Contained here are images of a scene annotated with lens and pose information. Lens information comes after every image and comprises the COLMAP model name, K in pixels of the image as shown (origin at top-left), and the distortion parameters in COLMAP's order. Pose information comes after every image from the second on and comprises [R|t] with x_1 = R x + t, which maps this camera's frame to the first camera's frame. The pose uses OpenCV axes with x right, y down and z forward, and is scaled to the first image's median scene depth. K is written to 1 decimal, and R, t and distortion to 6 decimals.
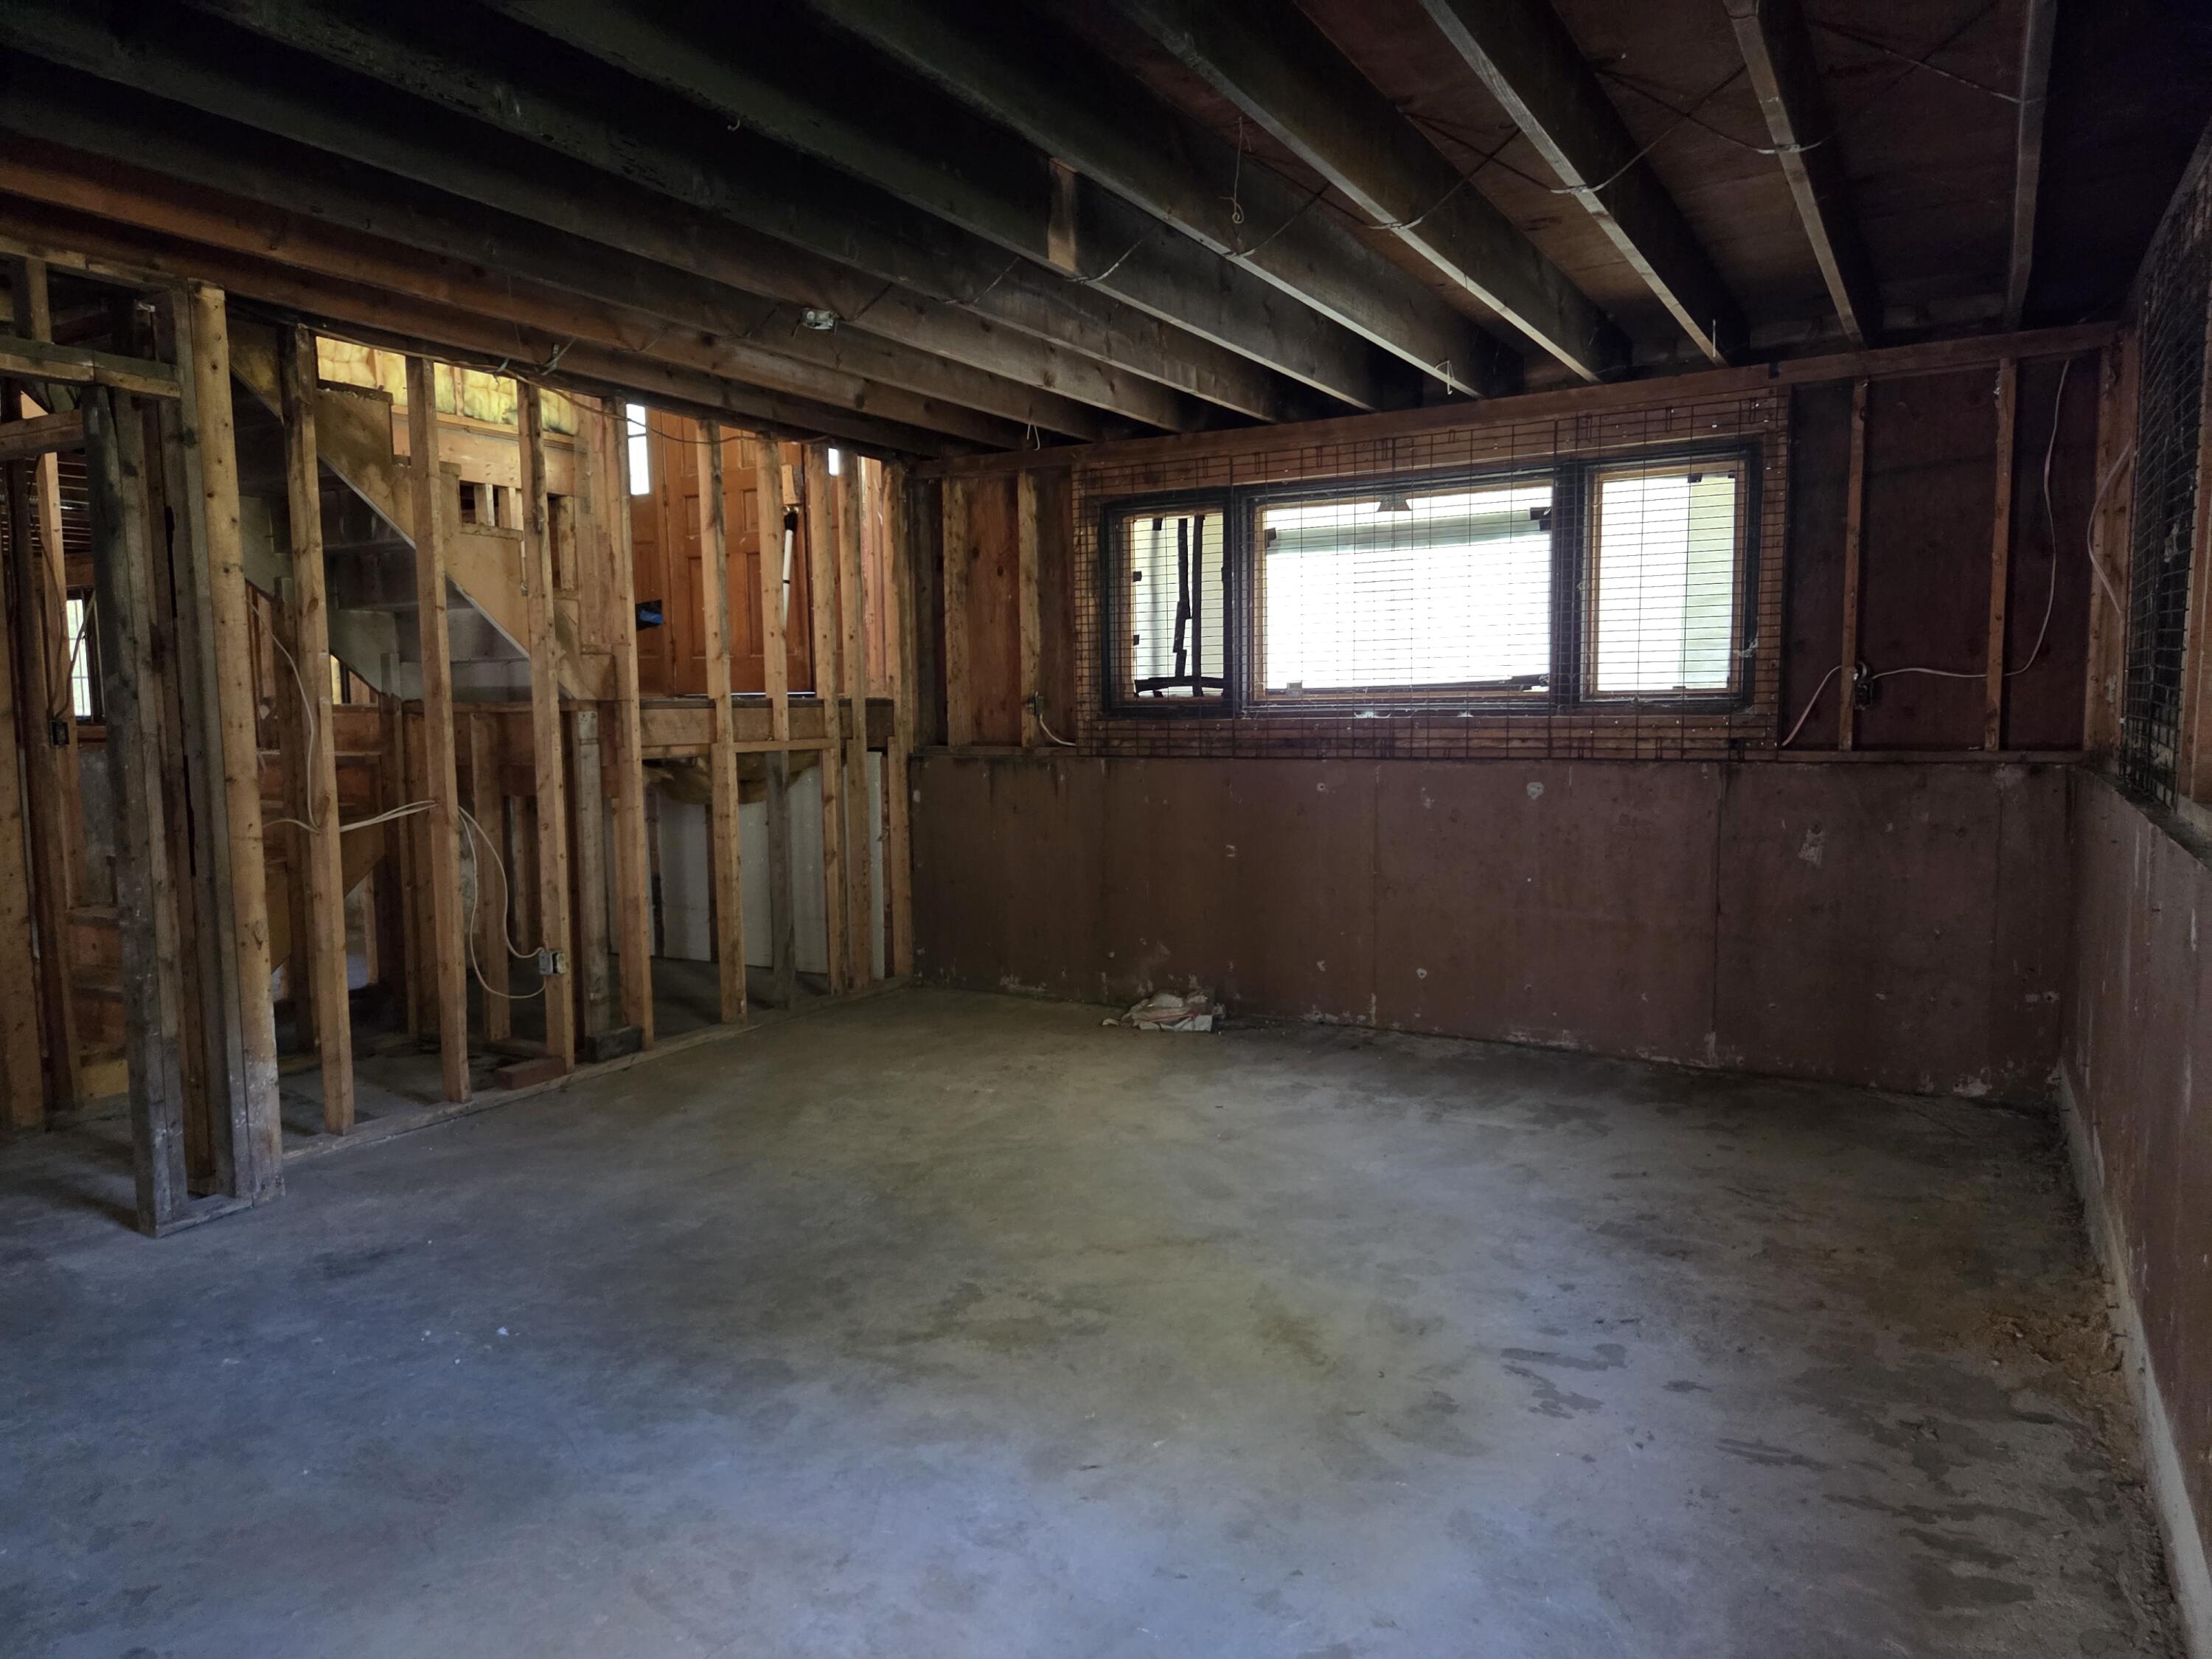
lens RADIAL K [[1483.8, 0, 1106.0], [0, 1483.8, 829.5], [0, 0, 1]] dist [0.076005, -0.067680]
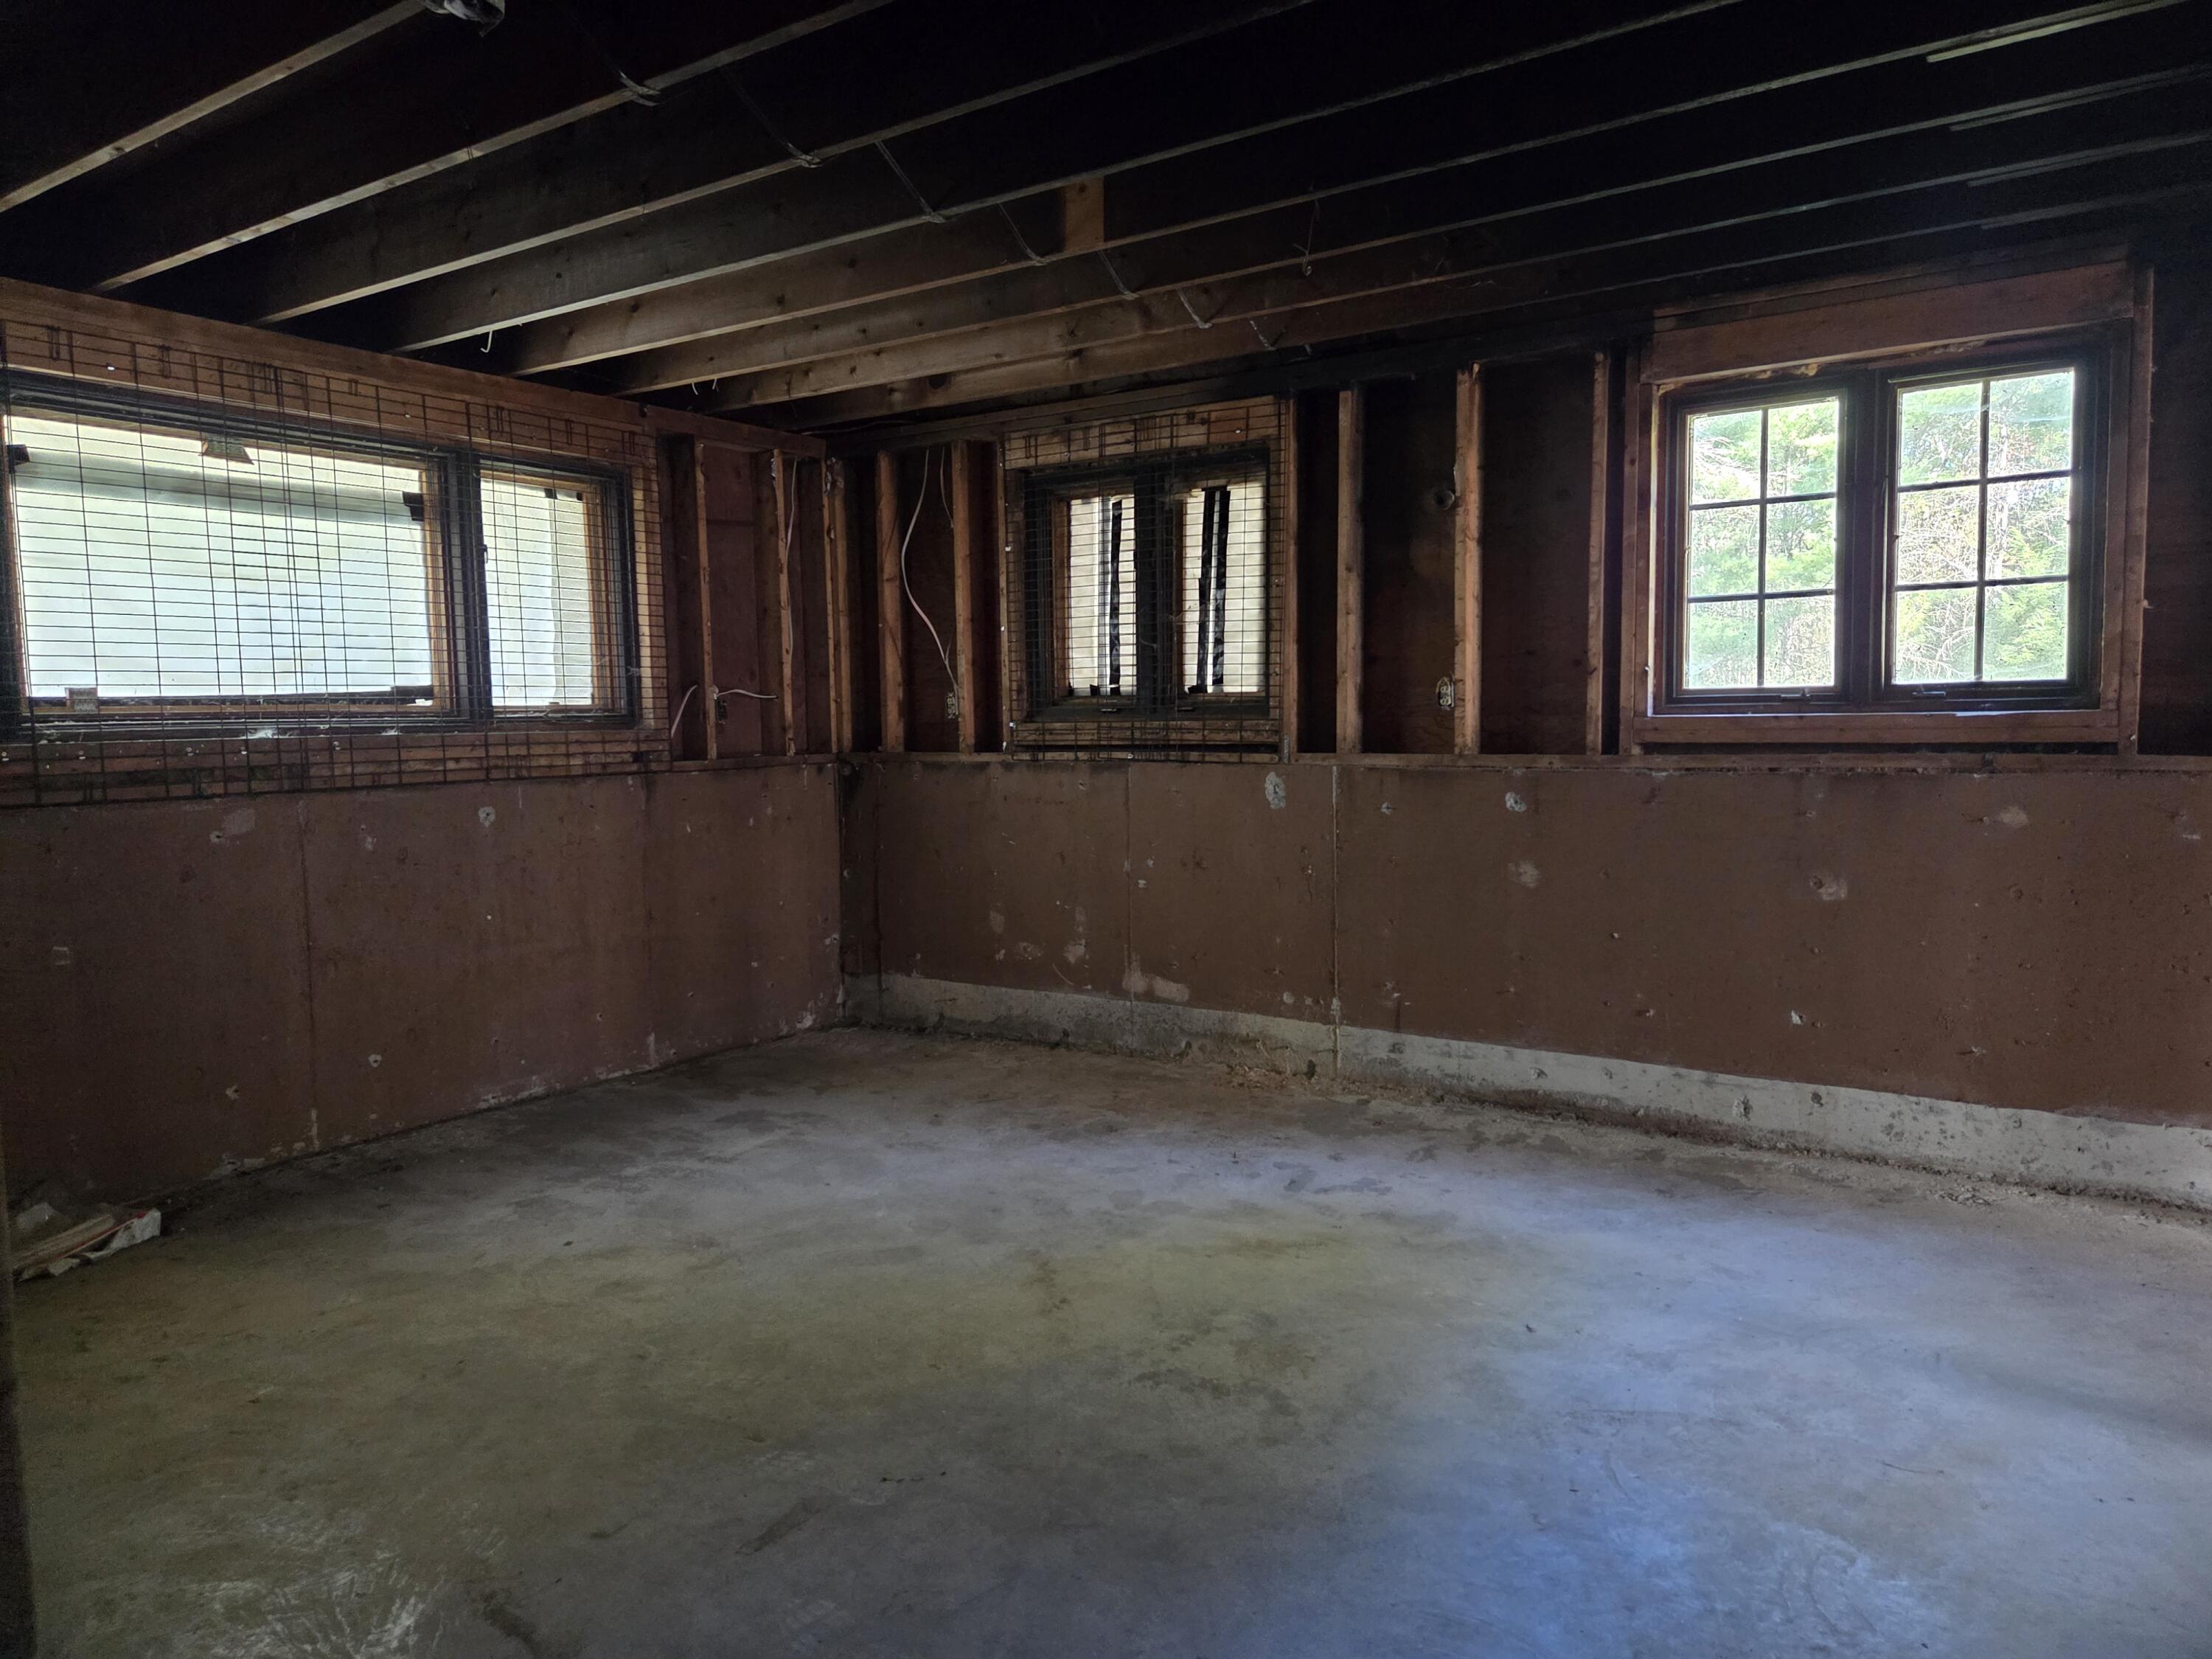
lens RADIAL K [[1461.4, 0, 1106.3], [0, 1461.4, 808.6], [0, 0, 1]] dist [0.080987, -0.066312]
pose [[0.073824, -0.055490, 0.995726, -0.644236], [0.104598, 0.993375, 0.047604, -0.039455], [-0.991771, 0.100637, 0.079139, 0.656301]]
